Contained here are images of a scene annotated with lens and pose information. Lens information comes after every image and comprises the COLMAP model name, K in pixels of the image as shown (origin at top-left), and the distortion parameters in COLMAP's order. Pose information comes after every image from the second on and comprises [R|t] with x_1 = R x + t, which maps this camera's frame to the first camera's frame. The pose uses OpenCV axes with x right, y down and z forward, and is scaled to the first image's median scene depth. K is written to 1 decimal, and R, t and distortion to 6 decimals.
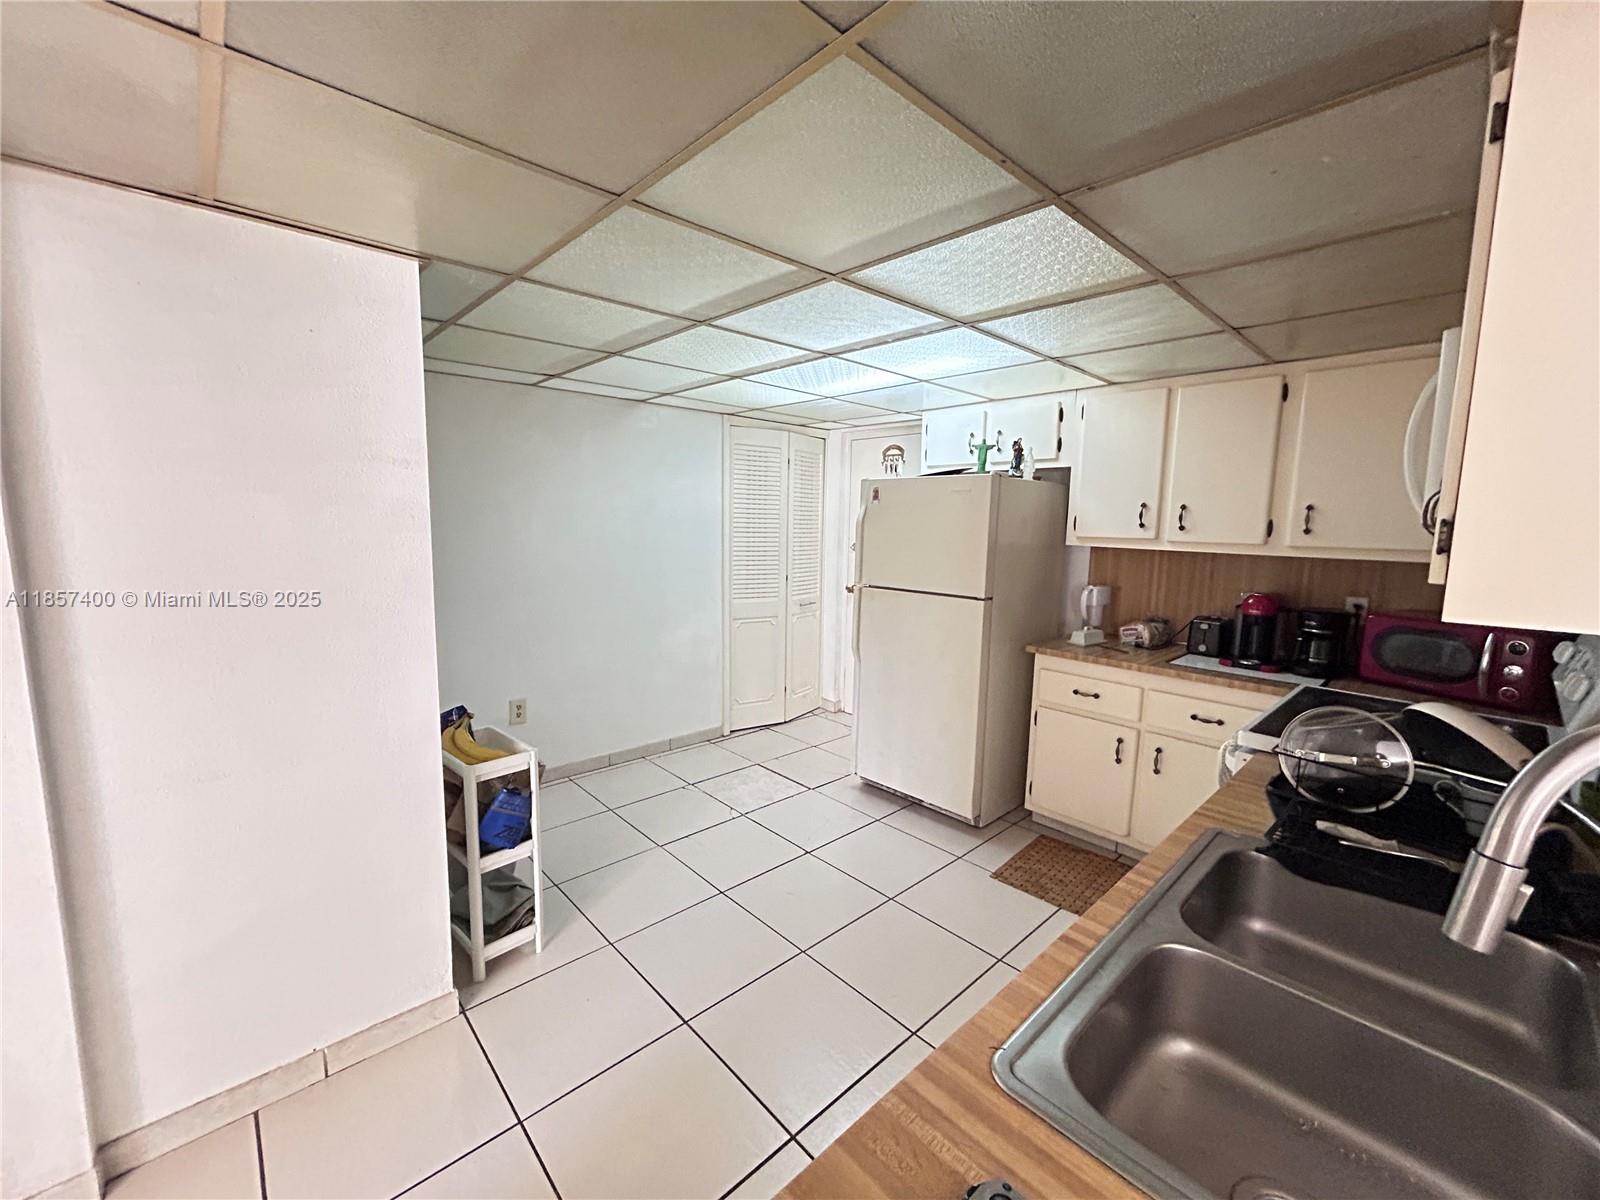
lens RADIAL K [[643.5, 0, 800.0], [0, 643.5, 600.0], [0, 0, 1]] dist [-0.006235, 0.000118]
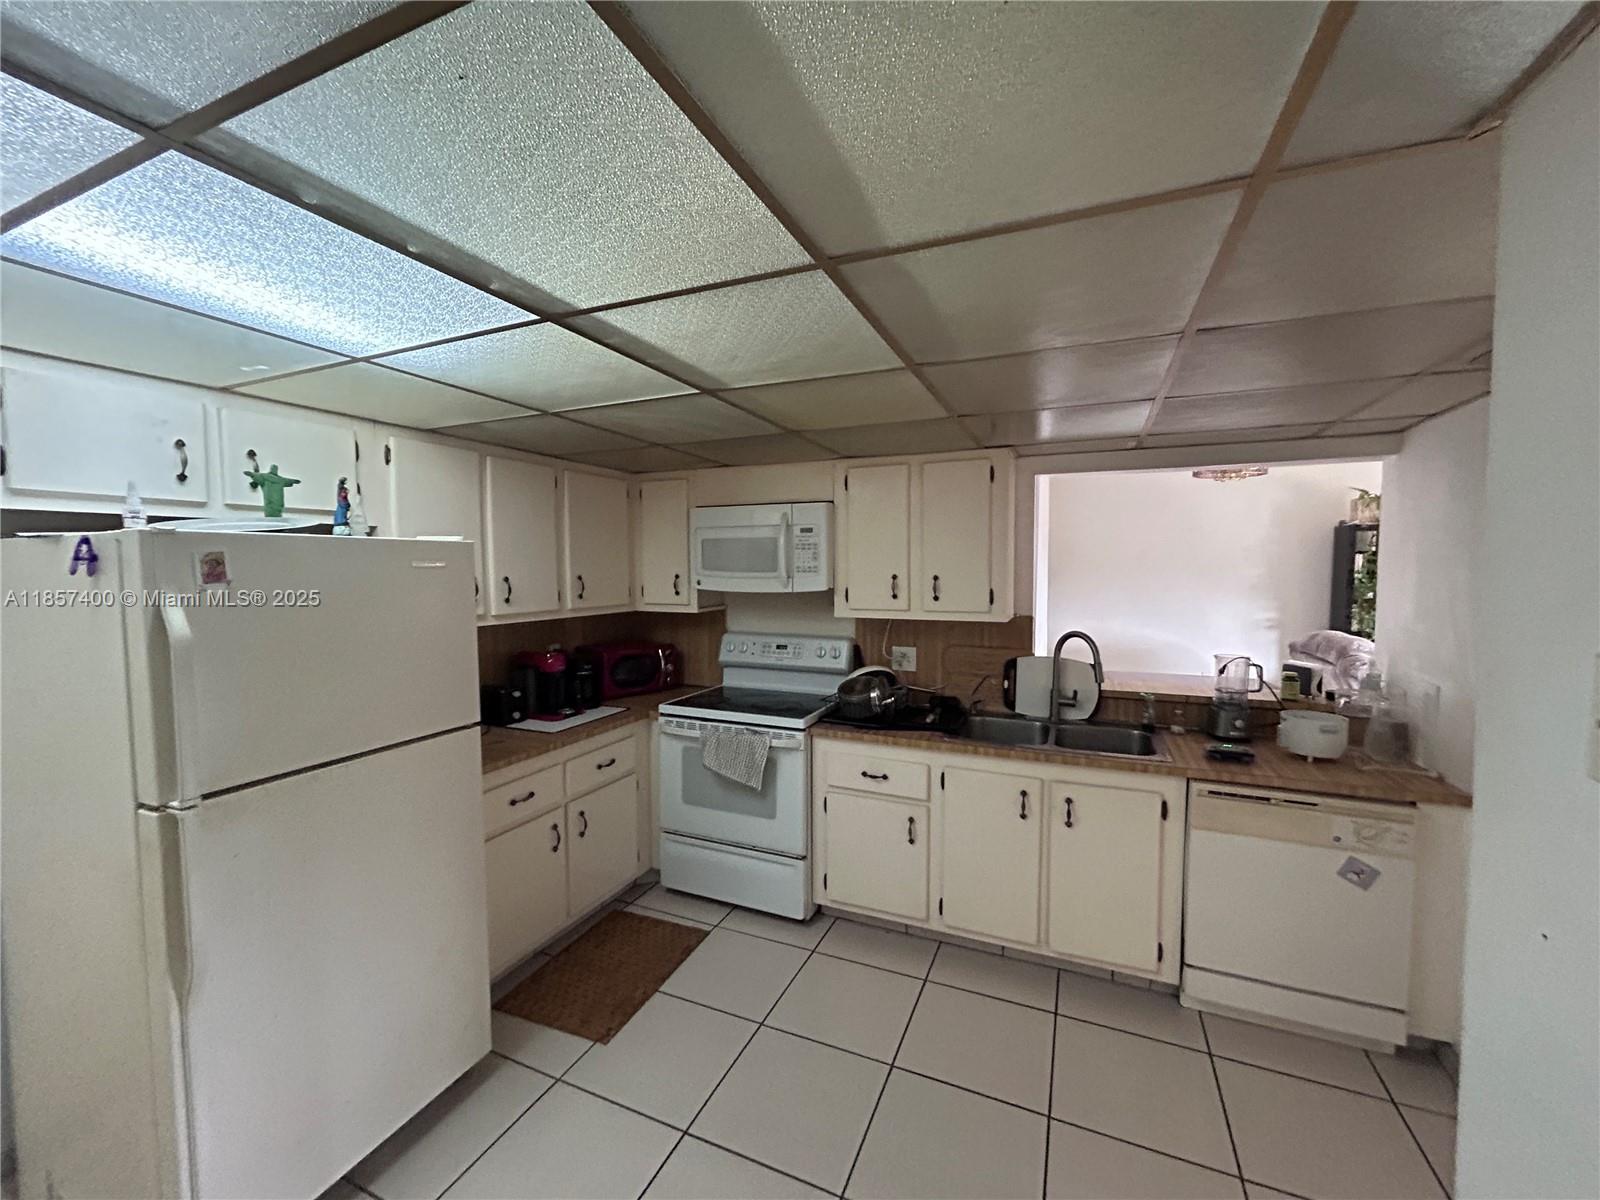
lens RADIAL K [[643.5, 0, 800.0], [0, 643.5, 600.0], [0, 0, 1]] dist [-0.006235, 0.000118]
pose [[-0.398824, -0.064059, 0.914787, -0.532990], [0.111409, 0.986783, 0.117672, -0.197220], [-0.910235, 0.148846, -0.386416, 1.071851]]
